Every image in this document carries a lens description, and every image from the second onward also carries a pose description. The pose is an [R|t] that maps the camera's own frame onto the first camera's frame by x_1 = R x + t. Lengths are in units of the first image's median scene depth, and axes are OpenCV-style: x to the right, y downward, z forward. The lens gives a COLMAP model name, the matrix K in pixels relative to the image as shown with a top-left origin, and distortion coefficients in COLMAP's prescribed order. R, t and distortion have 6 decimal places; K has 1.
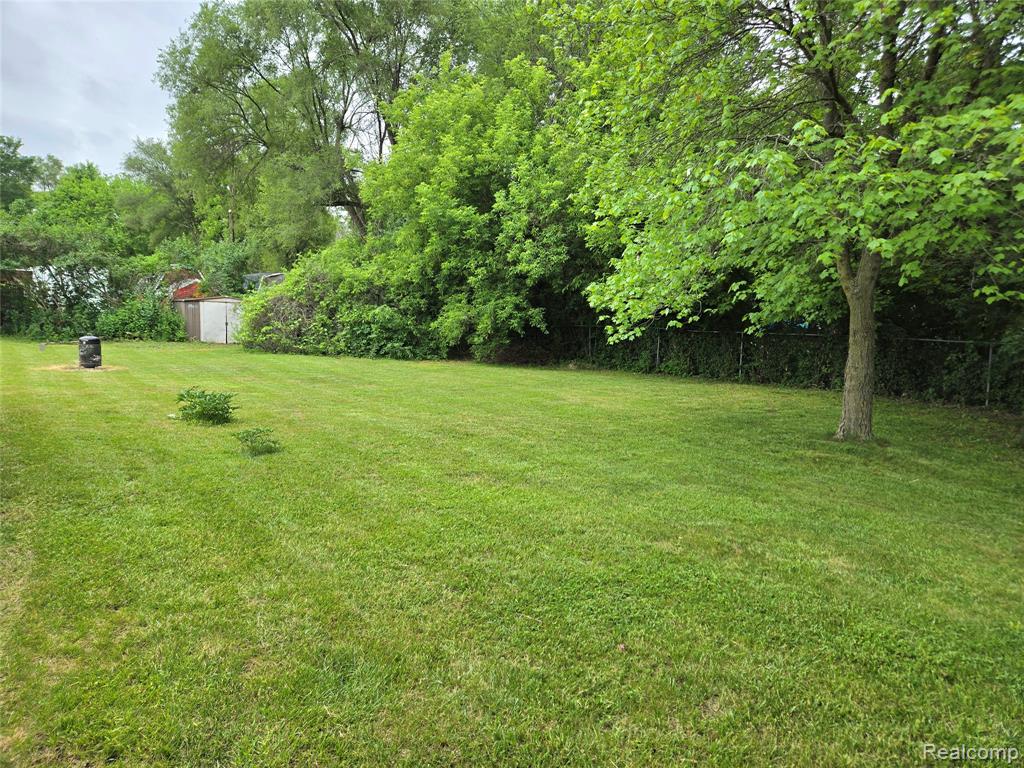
lens RADIAL K [[687.3, 0, 509.5], [0, 687.3, 387.4], [0, 0, 1]] dist [0.054762, -0.045283]
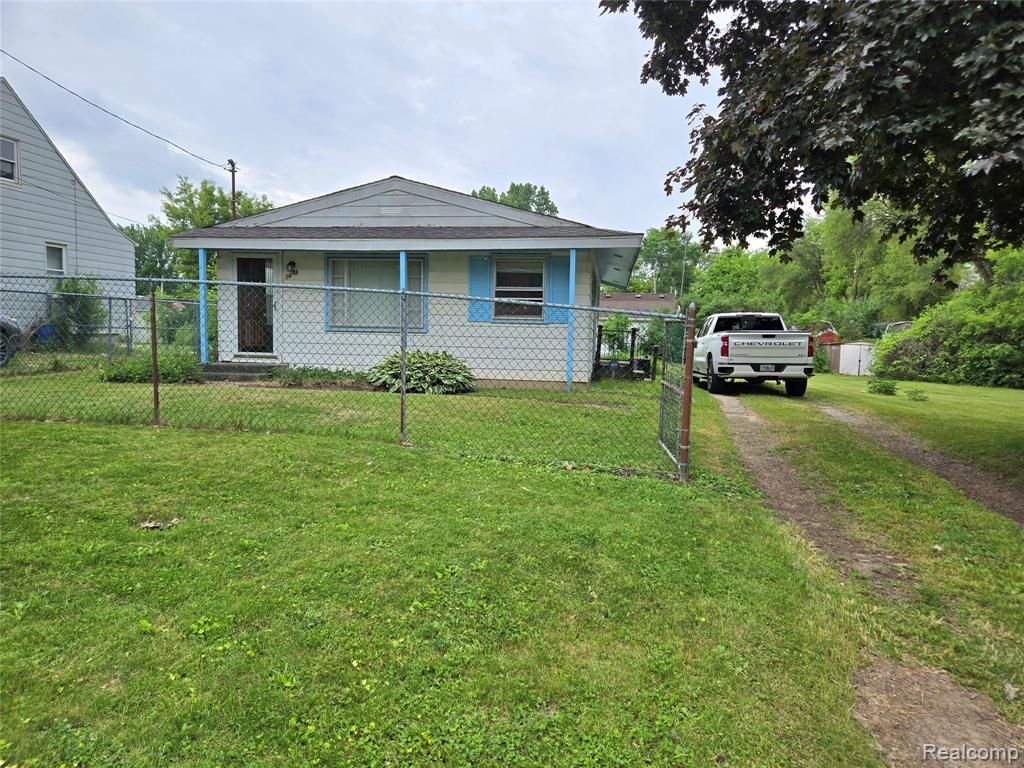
lens RADIAL K [[687.3, 0, 505.7], [0, 687.3, 384.9], [0, 0, 1]] dist [0.054762, -0.045283]
pose [[0.685941, 0.030957, -0.726998, 0.107812], [-0.089570, 0.995089, -0.042138, 0.080400], [0.722123, 0.094022, 0.685345, -0.451710]]
